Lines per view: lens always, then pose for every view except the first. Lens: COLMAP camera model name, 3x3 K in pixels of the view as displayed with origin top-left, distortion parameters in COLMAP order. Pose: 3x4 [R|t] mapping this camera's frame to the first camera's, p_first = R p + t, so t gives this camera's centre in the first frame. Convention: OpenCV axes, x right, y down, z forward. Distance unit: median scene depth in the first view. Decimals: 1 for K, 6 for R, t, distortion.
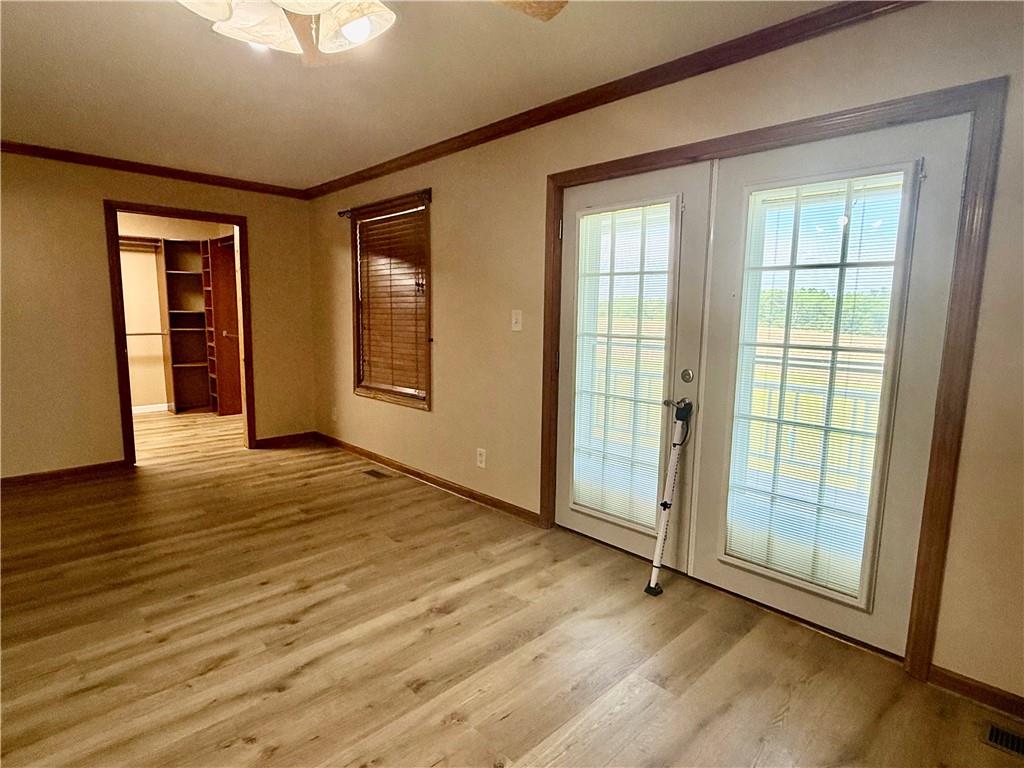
lens RADIAL K [[547.8, 0, 512.0], [0, 547.8, 384.0], [0, 0, 1]] dist [-0.000799, -0.000262]
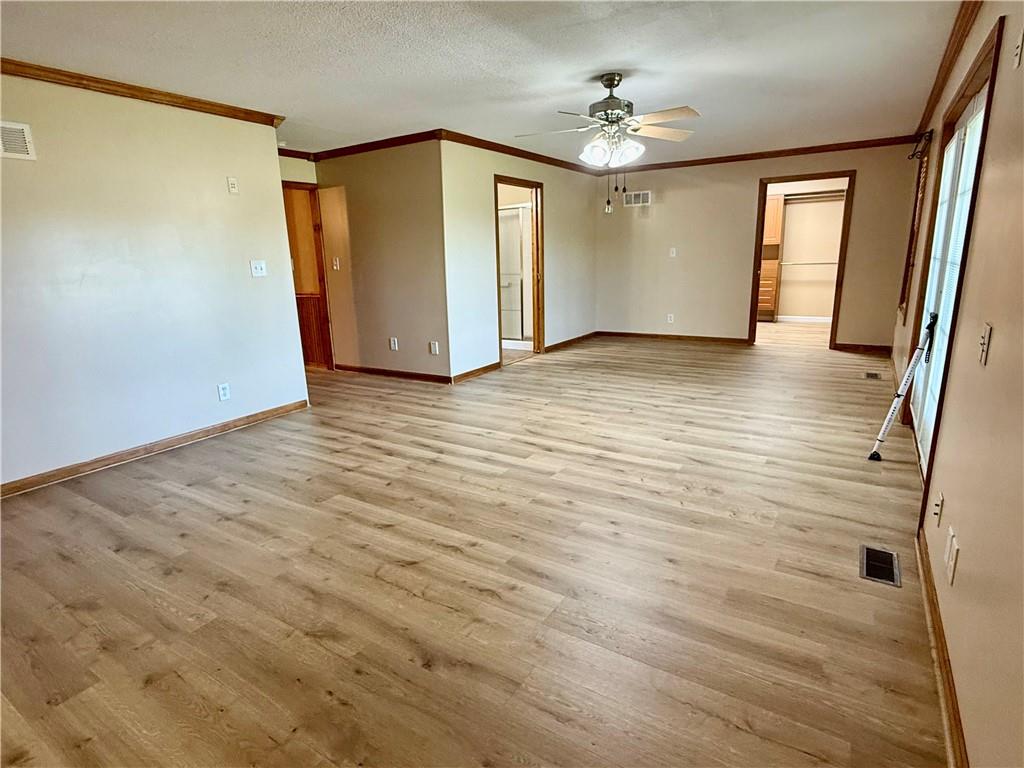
lens RADIAL K [[547.8, 0, 512.0], [0, 547.8, 384.0], [0, 0, 1]] dist [-0.000799, -0.000262]
pose [[0.230732, 0.208273, -0.950466, 1.042416], [-0.093705, 0.977039, 0.191348, 0.029256], [0.968495, 0.044914, 0.244951, -0.138415]]
